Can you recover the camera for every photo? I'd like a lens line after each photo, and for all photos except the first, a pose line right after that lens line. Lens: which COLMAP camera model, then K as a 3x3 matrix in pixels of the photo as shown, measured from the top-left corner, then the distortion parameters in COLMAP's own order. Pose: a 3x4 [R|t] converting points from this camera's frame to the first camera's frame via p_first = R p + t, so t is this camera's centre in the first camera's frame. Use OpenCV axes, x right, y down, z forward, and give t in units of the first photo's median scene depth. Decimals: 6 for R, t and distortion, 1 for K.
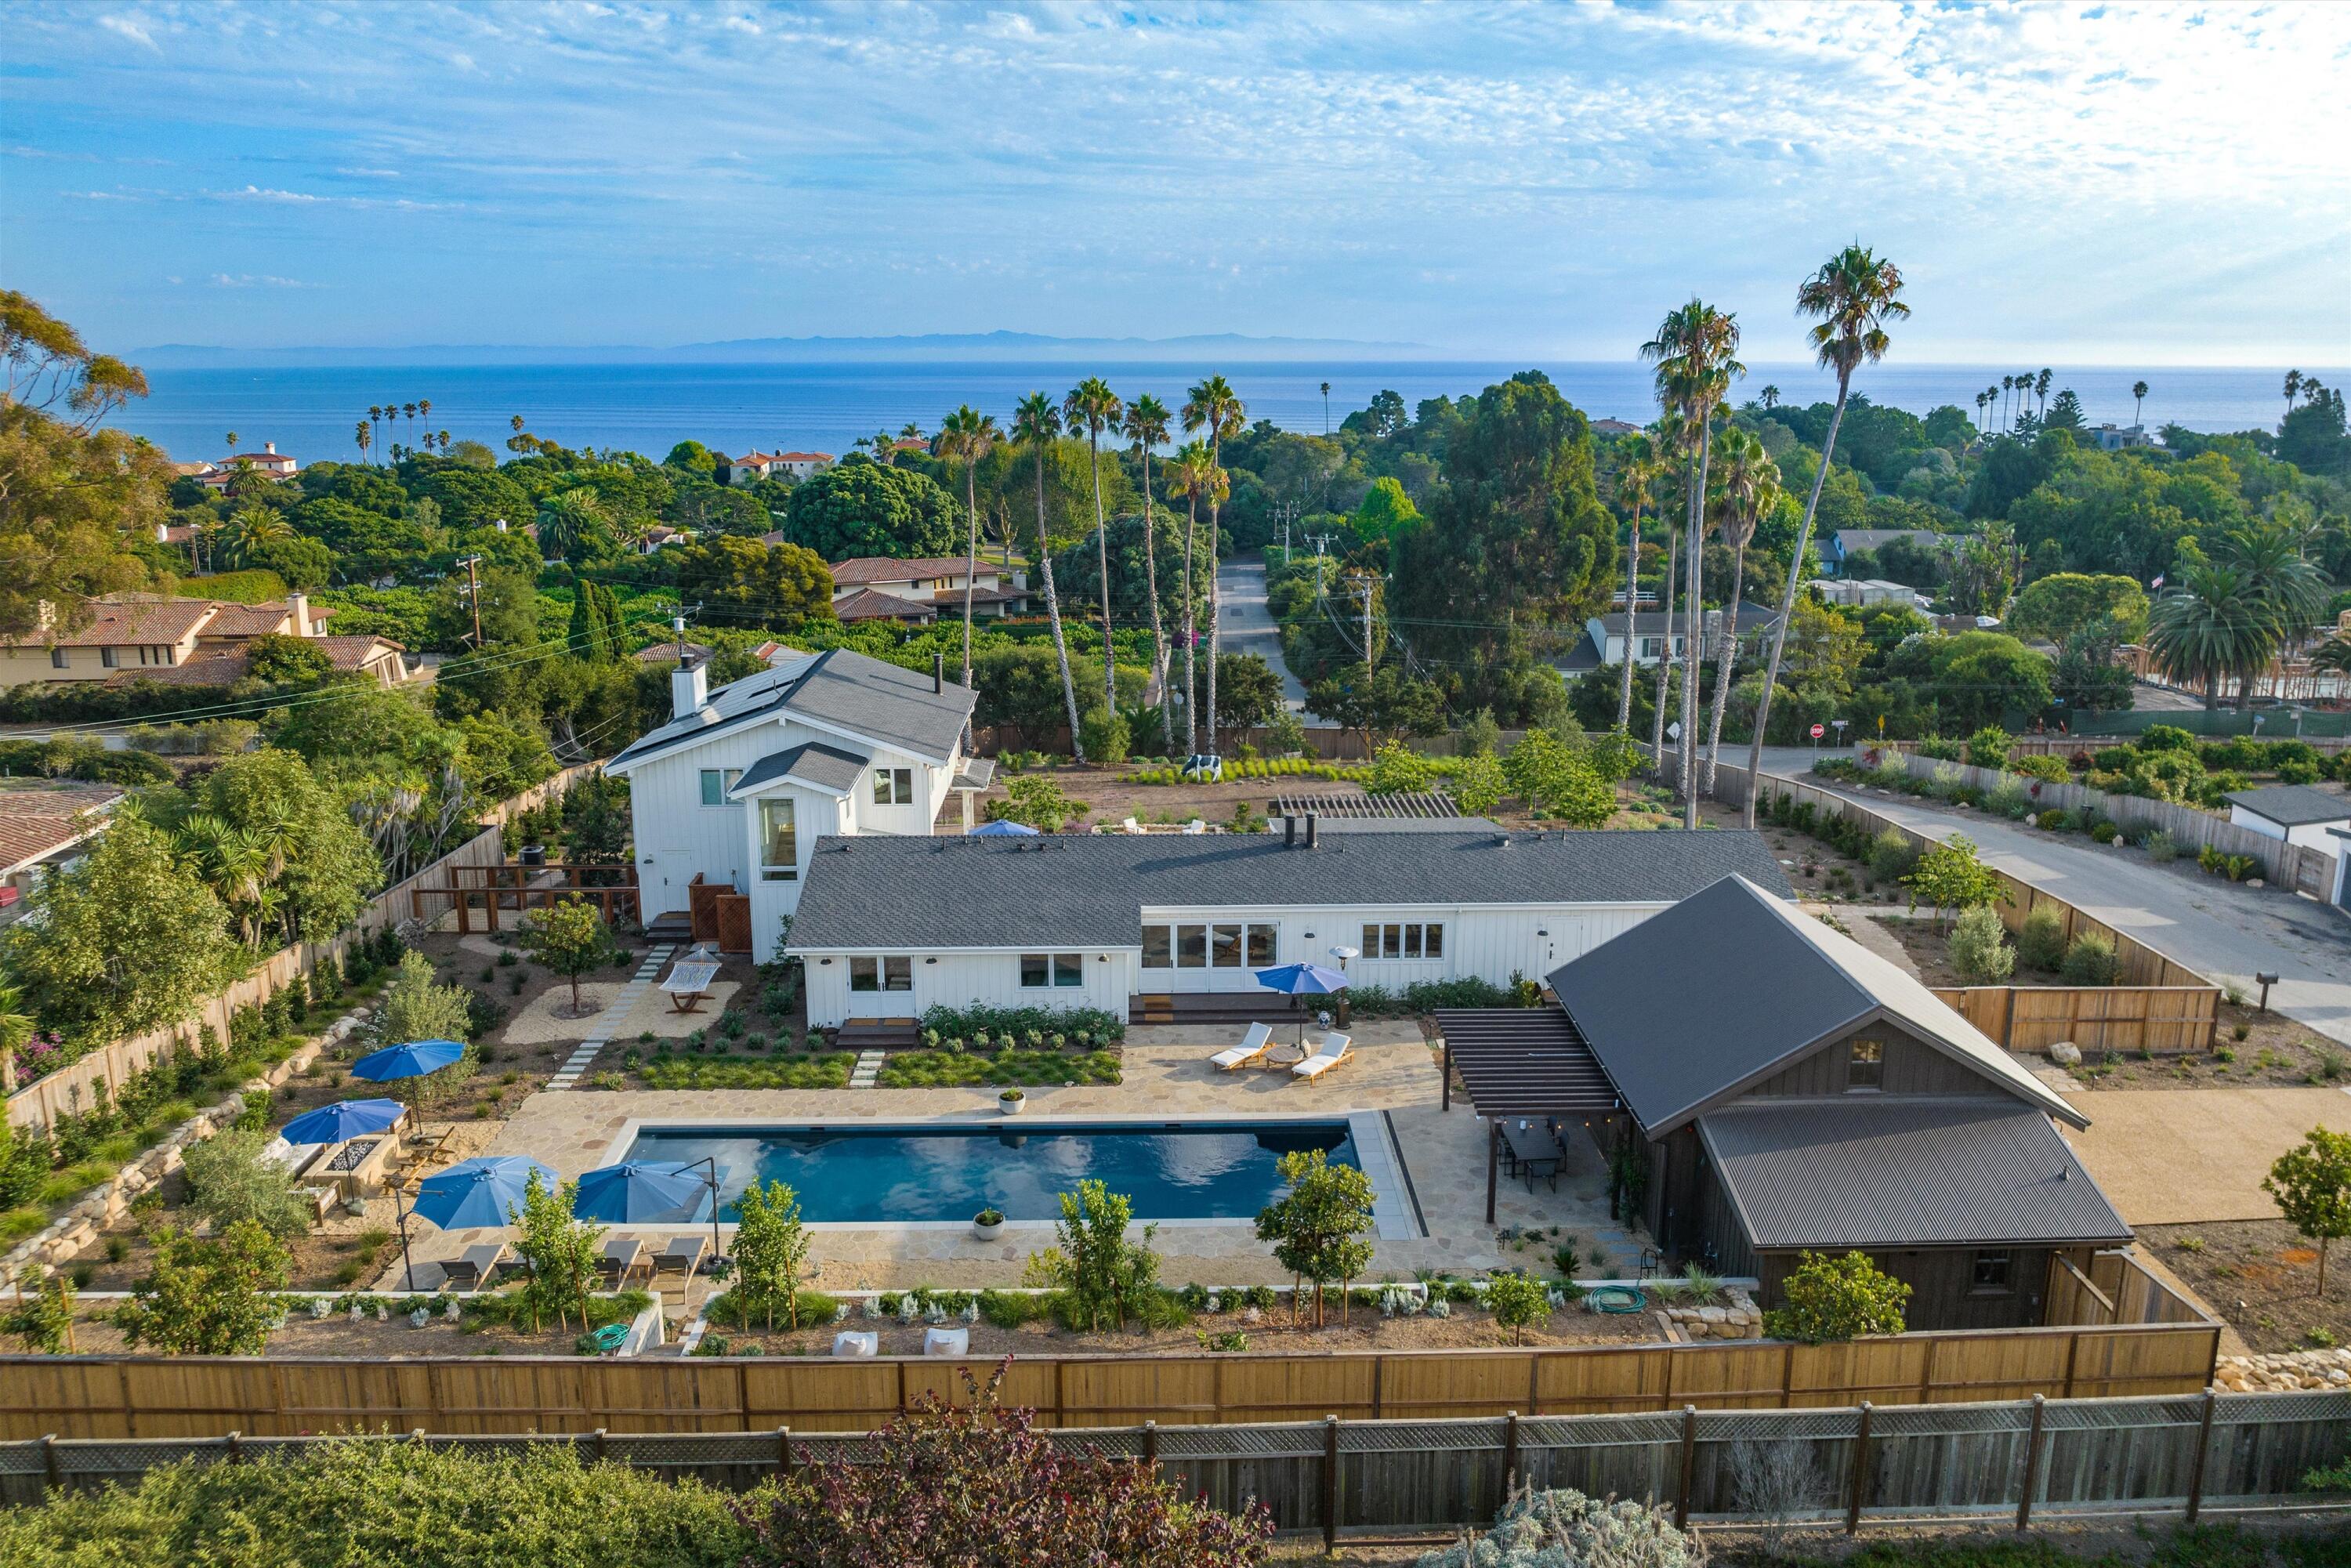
lens RADIAL K [[1558.0, 0, 1175.5], [0, 1558.0, 784.0], [0, 0, 1]] dist [-0.000639, -0.000123]
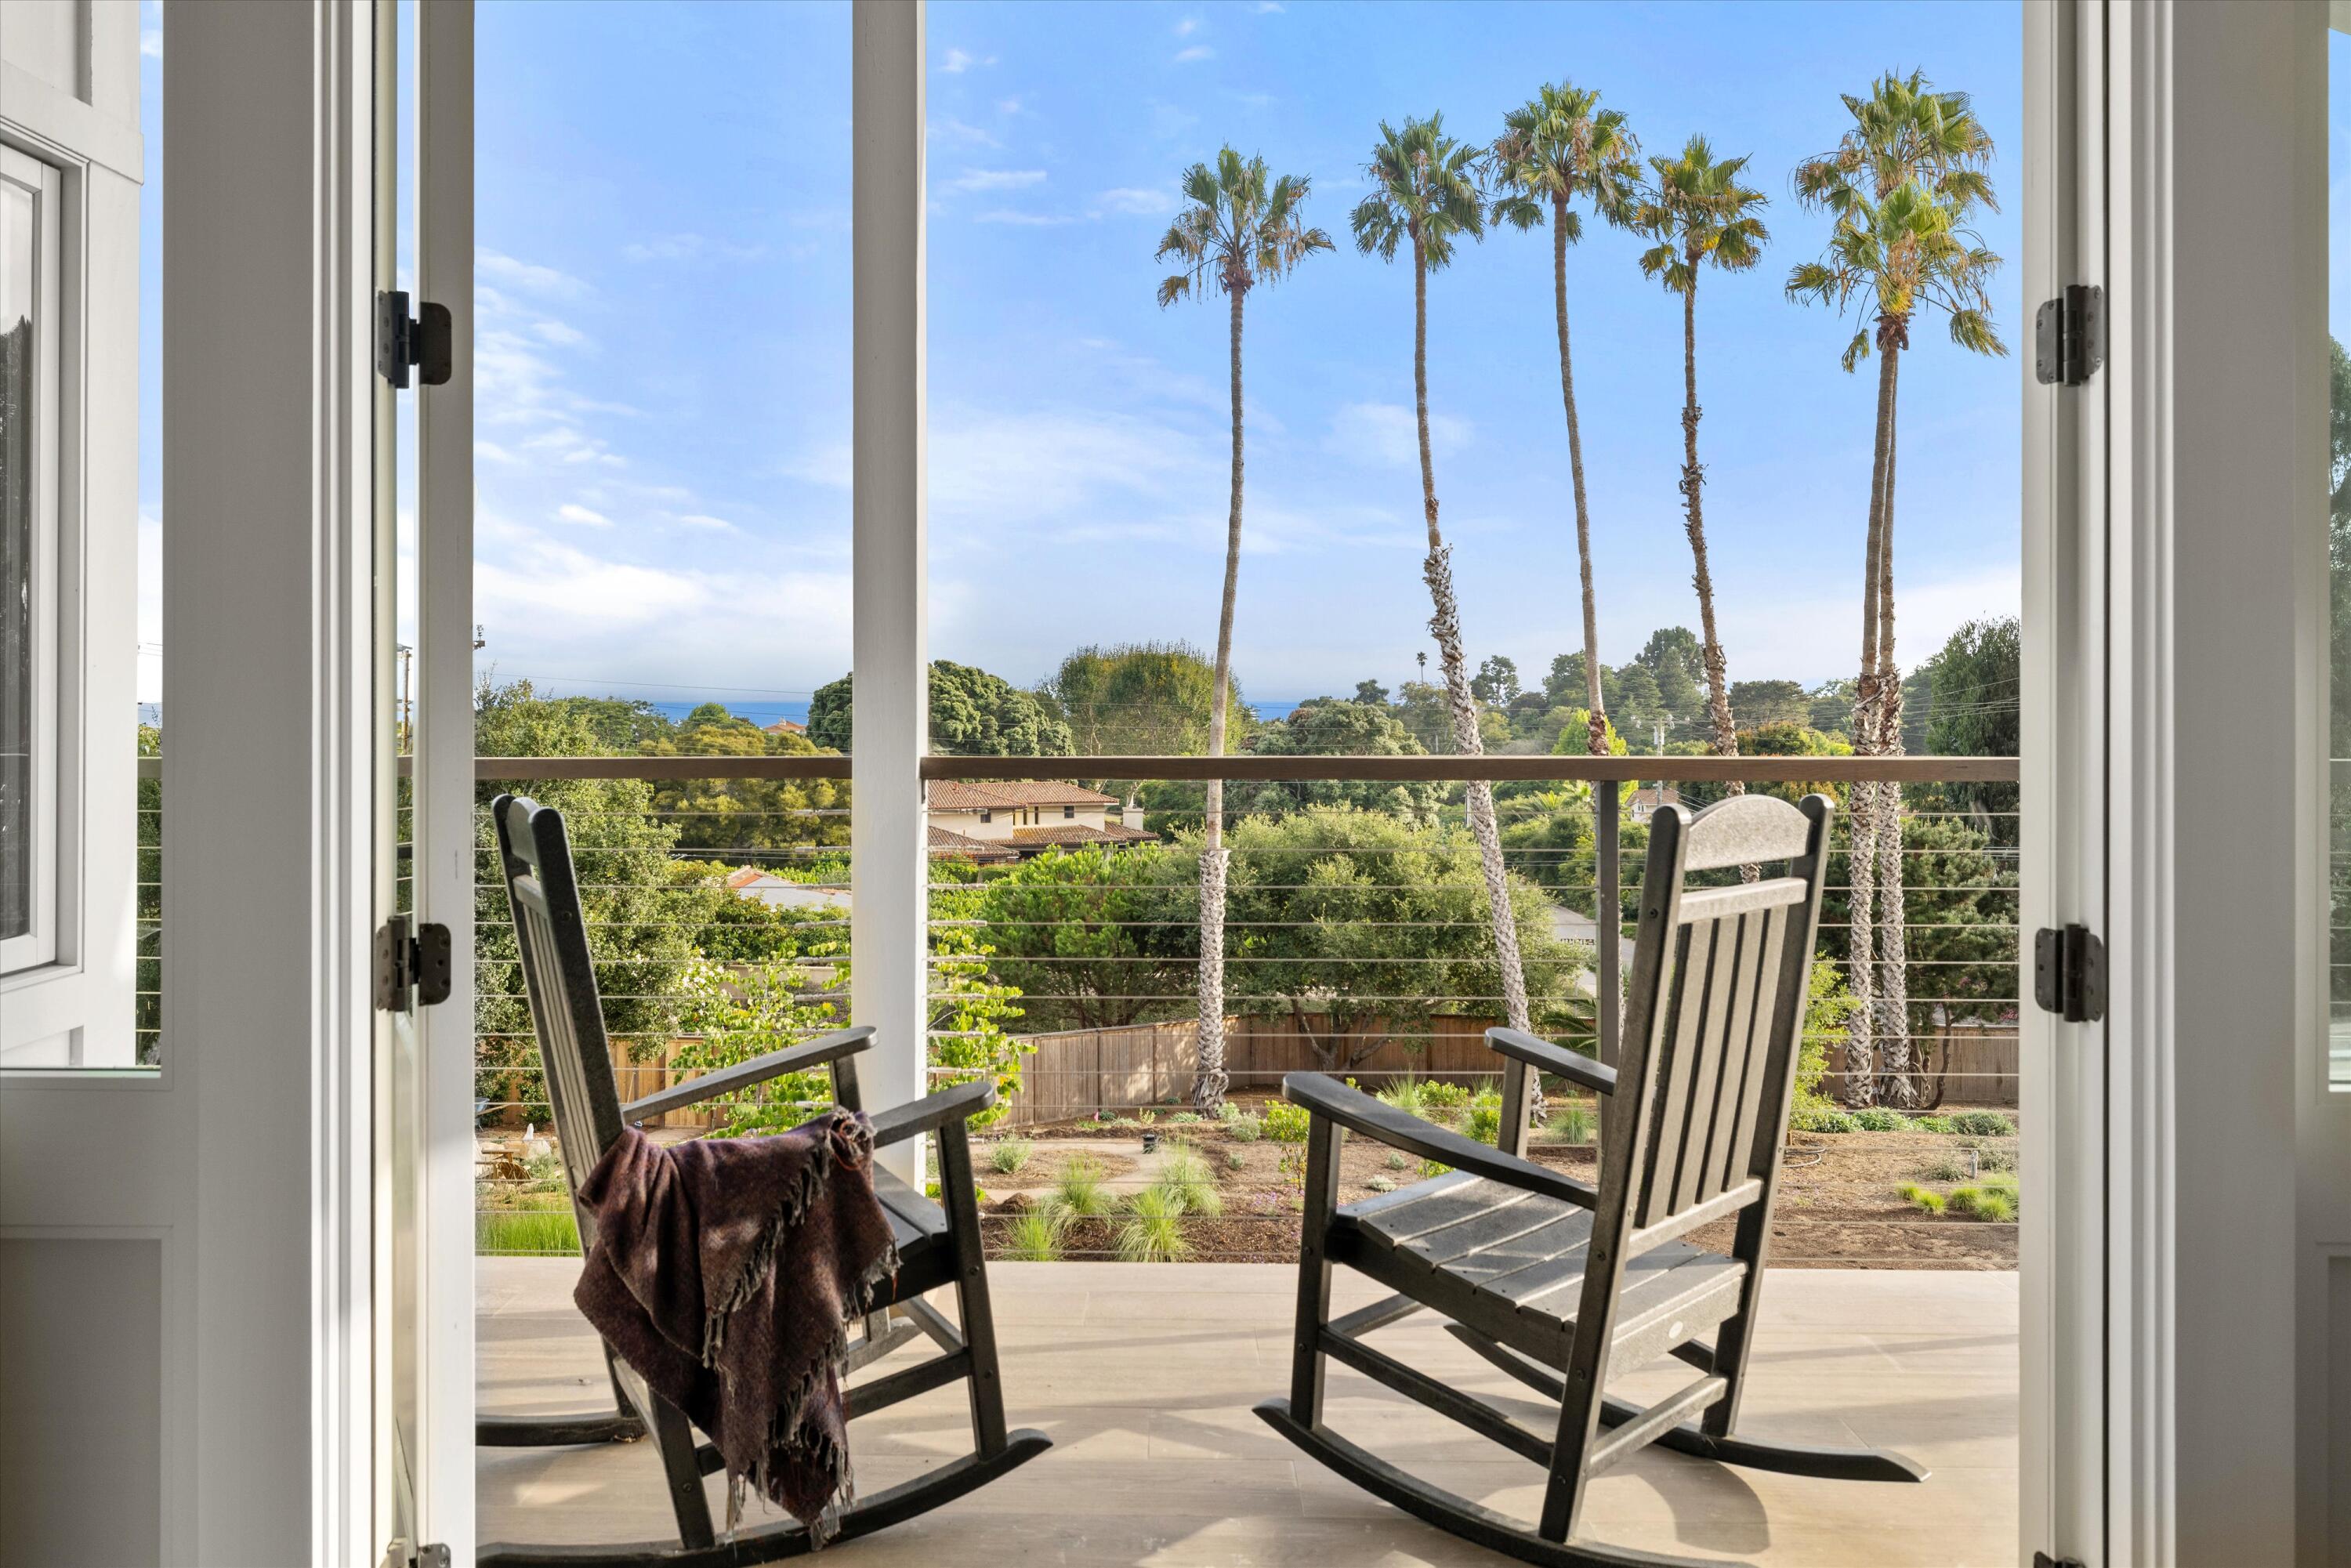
lens RADIAL K [[1558.0, 0, 1175.5], [0, 1558.0, 784.0], [0, 0, 1]] dist [-0.000639, -0.000123]
pose [[0.999770, 0.005347, -0.020779, -0.070285], [-0.009336, 0.980372, -0.196938, -0.008699], [0.019319, 0.197086, 0.980196, 0.330352]]
